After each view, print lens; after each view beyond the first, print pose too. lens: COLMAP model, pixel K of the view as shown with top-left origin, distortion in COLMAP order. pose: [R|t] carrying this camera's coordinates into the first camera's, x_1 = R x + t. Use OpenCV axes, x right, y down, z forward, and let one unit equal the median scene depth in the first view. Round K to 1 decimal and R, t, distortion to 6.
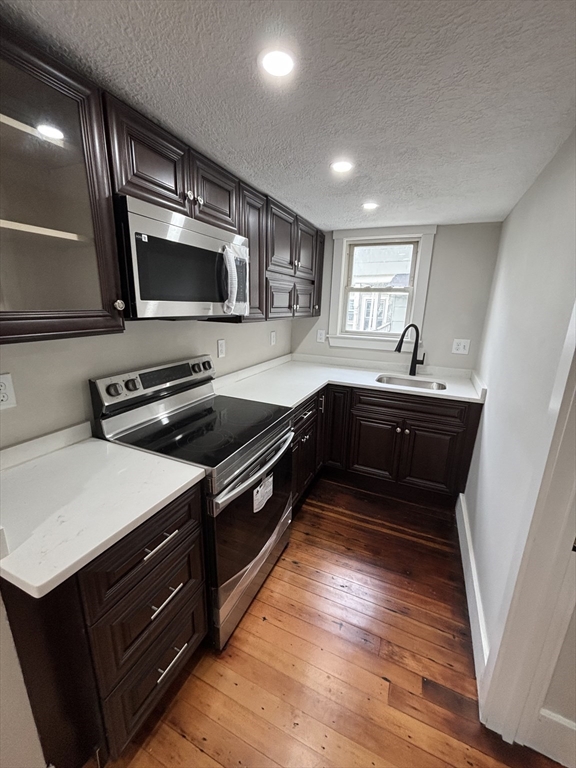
lens RADIAL K [[312.9, 0, 290.4], [0, 312.9, 382.9], [0, 0, 1]] dist [-0.002801, 0.000252]
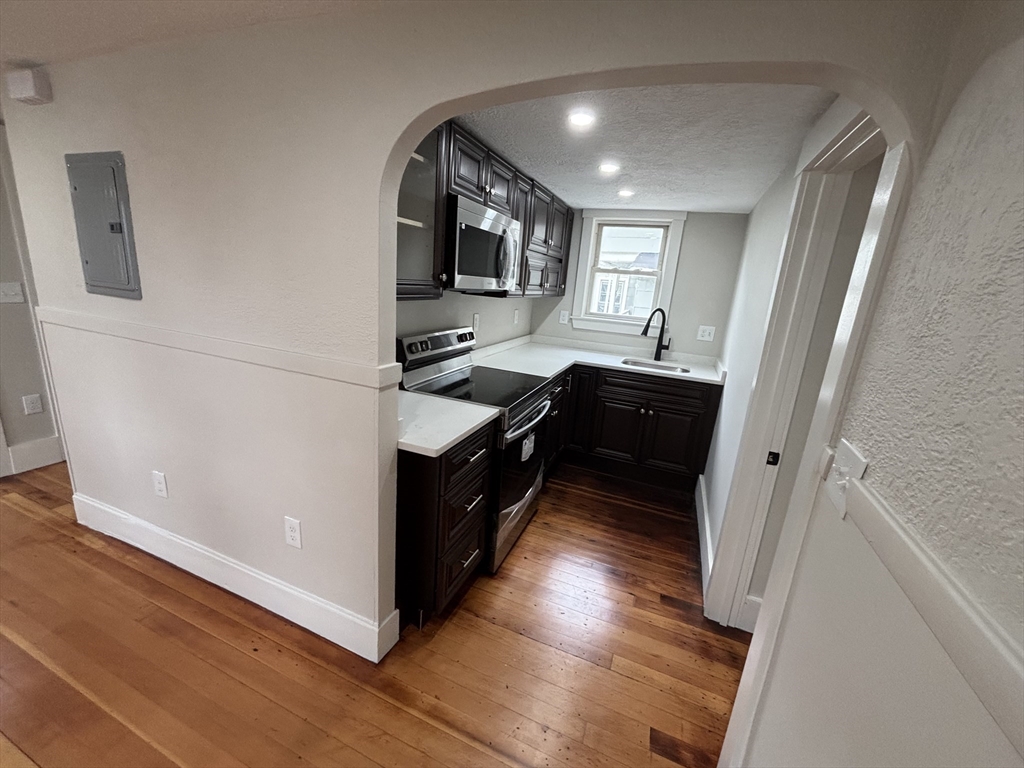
lens RADIAL K [[417.2, 0, 515.5], [0, 417.2, 383.4], [0, 0, 1]] dist [-0.002801, 0.000252]
pose [[0.997616, 0.039216, 0.056792, -0.173938], [-0.038986, 0.999226, -0.005163, 0.098419], [-0.056951, 0.002937, 0.998373, -0.388385]]
